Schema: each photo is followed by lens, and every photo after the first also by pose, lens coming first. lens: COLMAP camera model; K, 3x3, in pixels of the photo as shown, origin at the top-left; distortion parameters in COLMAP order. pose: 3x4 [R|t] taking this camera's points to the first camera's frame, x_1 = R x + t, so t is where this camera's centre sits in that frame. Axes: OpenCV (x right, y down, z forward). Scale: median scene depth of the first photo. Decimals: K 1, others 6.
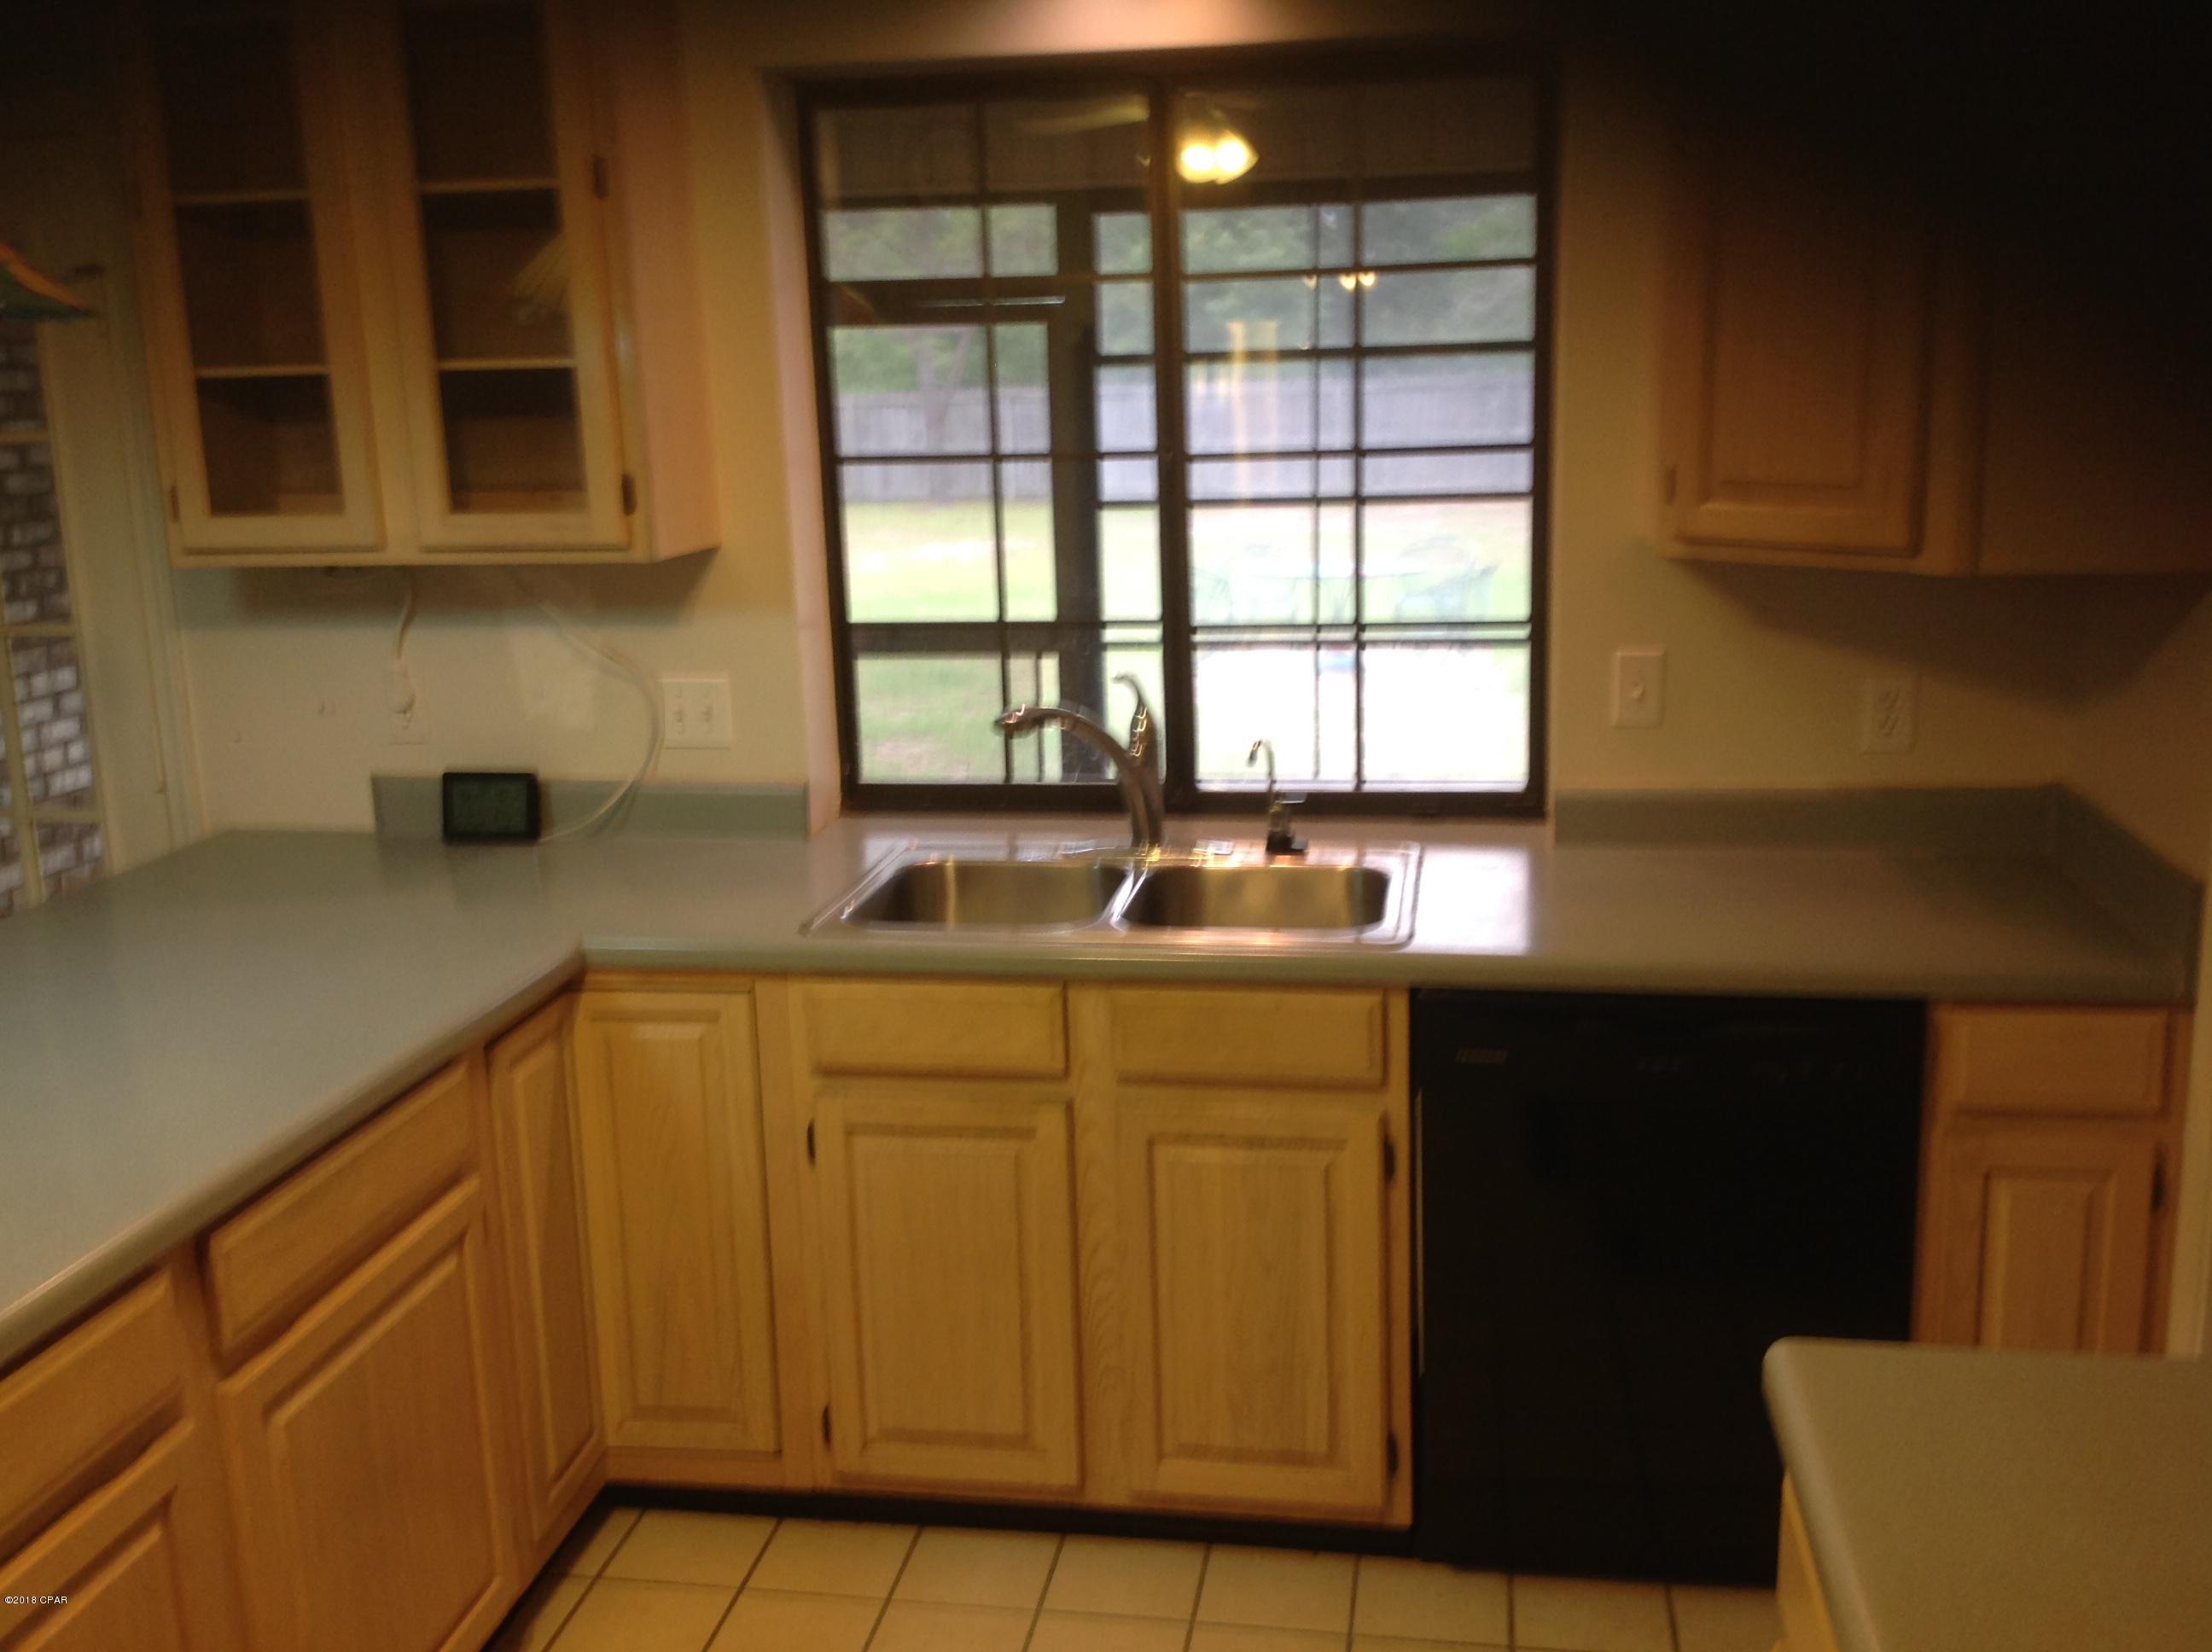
lens RADIAL K [[2160.6, 0, 1113.6], [0, 2160.6, 821.5], [0, 0, 1]] dist [0.085049, -0.272361]
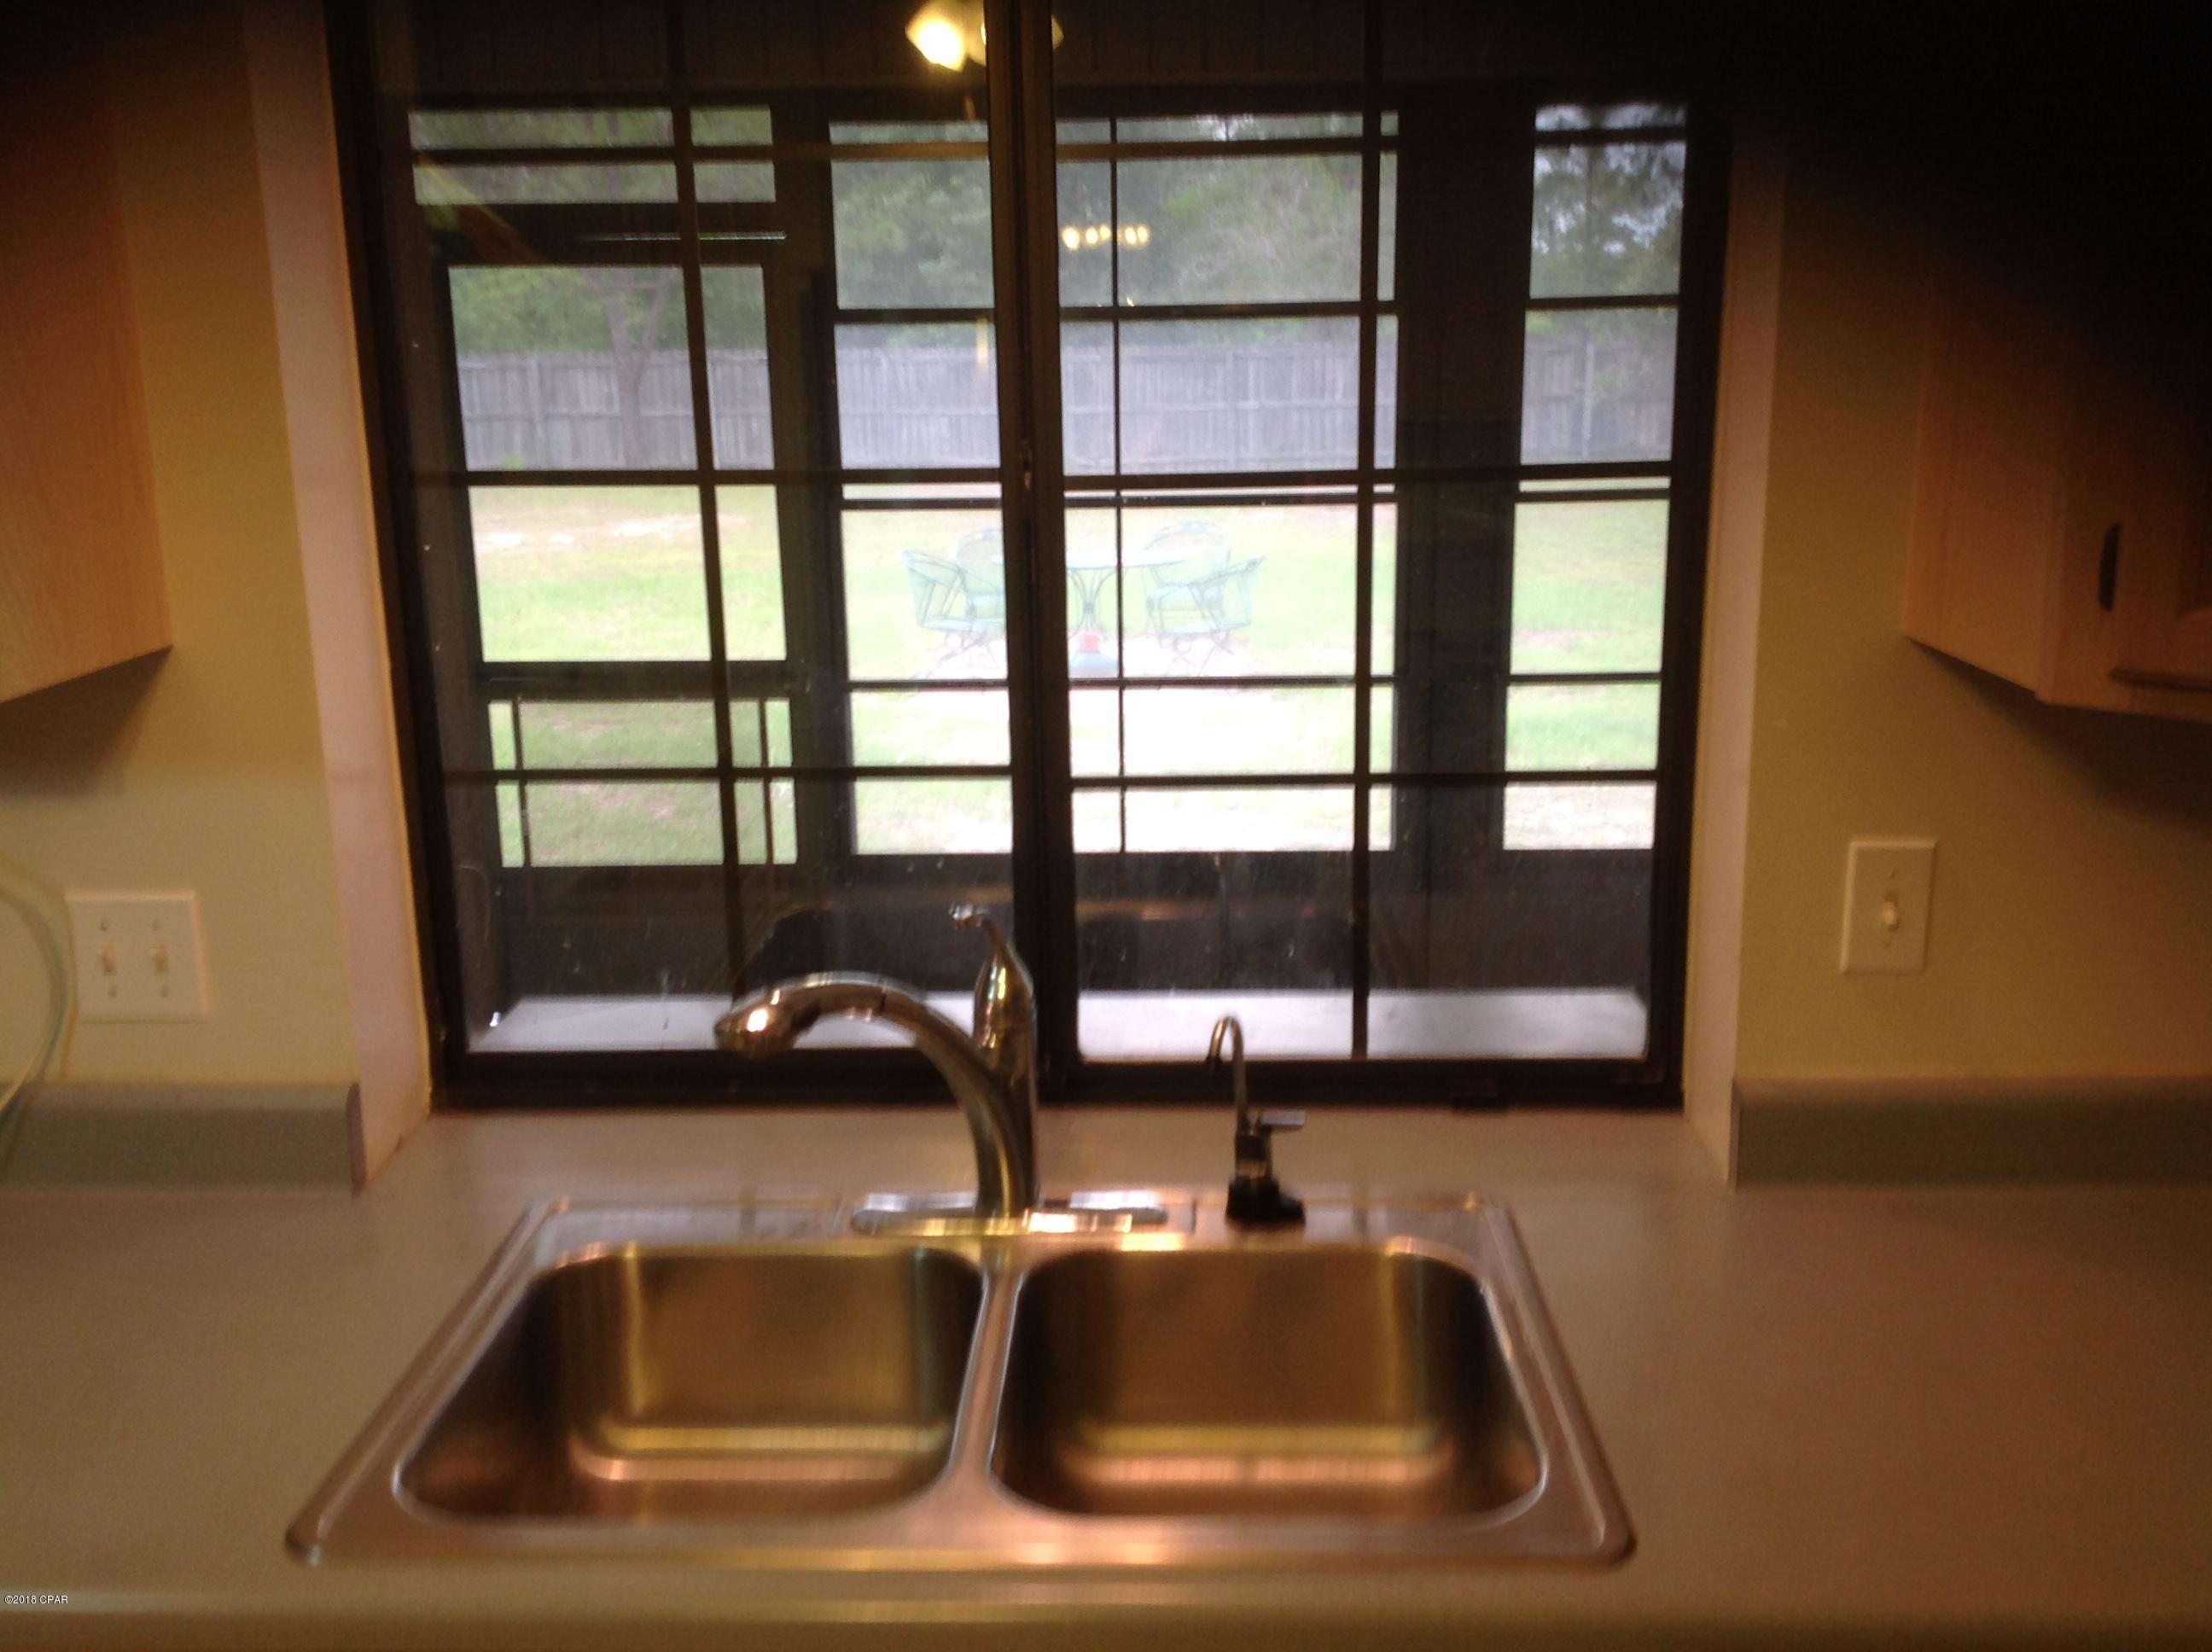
lens RADIAL K [[2160.6, 0, 1113.6], [0, 2160.6, 821.5], [0, 0, 1]] dist [0.085049, -0.272361]
pose [[0.991397, -0.015139, 0.130012, -0.013757], [0.013180, 0.999786, 0.015918, -0.048101], [-0.130225, -0.014067, 0.991385, 0.240549]]
